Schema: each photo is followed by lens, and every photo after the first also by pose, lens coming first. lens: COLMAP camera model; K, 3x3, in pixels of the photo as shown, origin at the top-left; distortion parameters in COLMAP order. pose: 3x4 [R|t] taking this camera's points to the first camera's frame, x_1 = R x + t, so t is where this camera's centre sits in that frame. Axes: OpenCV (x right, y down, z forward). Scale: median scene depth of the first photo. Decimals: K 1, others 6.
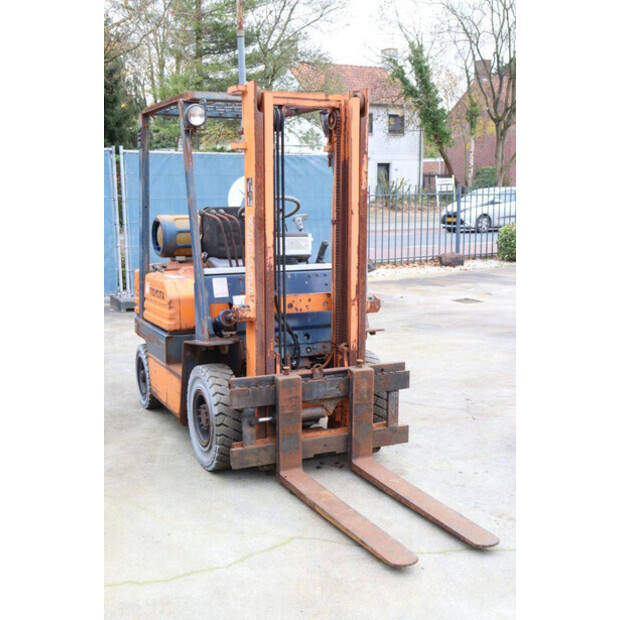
lens RADIAL K [[771.0, 0, 309.4], [0, 771.0, 310.0], [0, 0, 1]] dist [-0.011571, 0.000000]
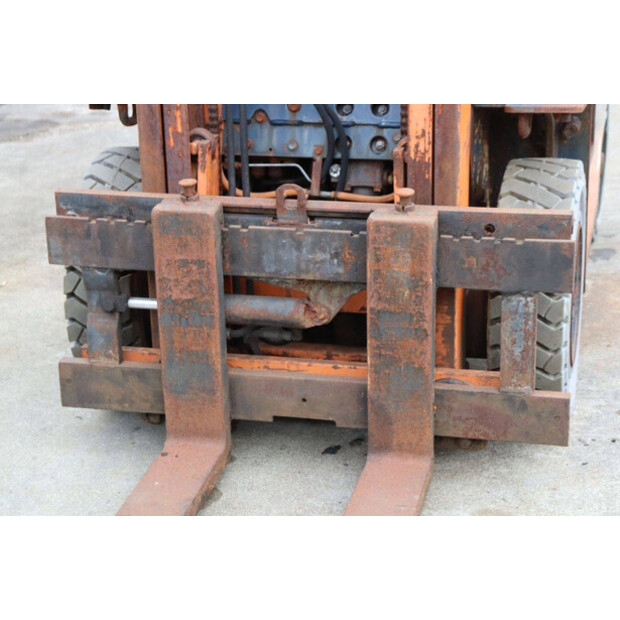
lens RADIAL K [[1513.3, 0, 310.7], [0, 1513.3, 307.8], [0, 0, 1]] dist [0.390287, 0.000000]
pose [[0.778213, 0.191308, -0.598152, 0.464605], [-0.066539, 0.972227, 0.224381, -0.036771], [0.624466, -0.134816, 0.769329, 0.435364]]
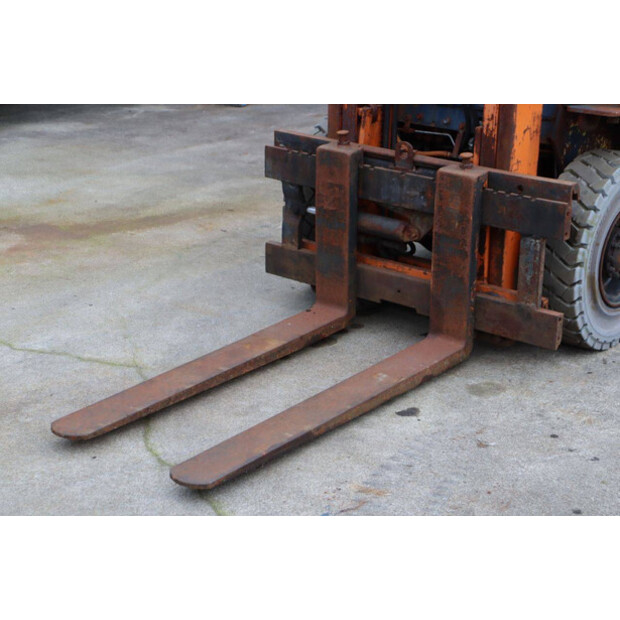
lens RADIAL K [[1363.0, 0, 310.4], [0, 1363.0, 312.6], [0, 0, 1]] dist [0.290017, 0.000000]
pose [[0.429118, 0.309145, -0.848697, 0.841673], [-0.136997, 0.951011, 0.277146, -0.075083], [0.892799, -0.002659, 0.450448, 0.500628]]
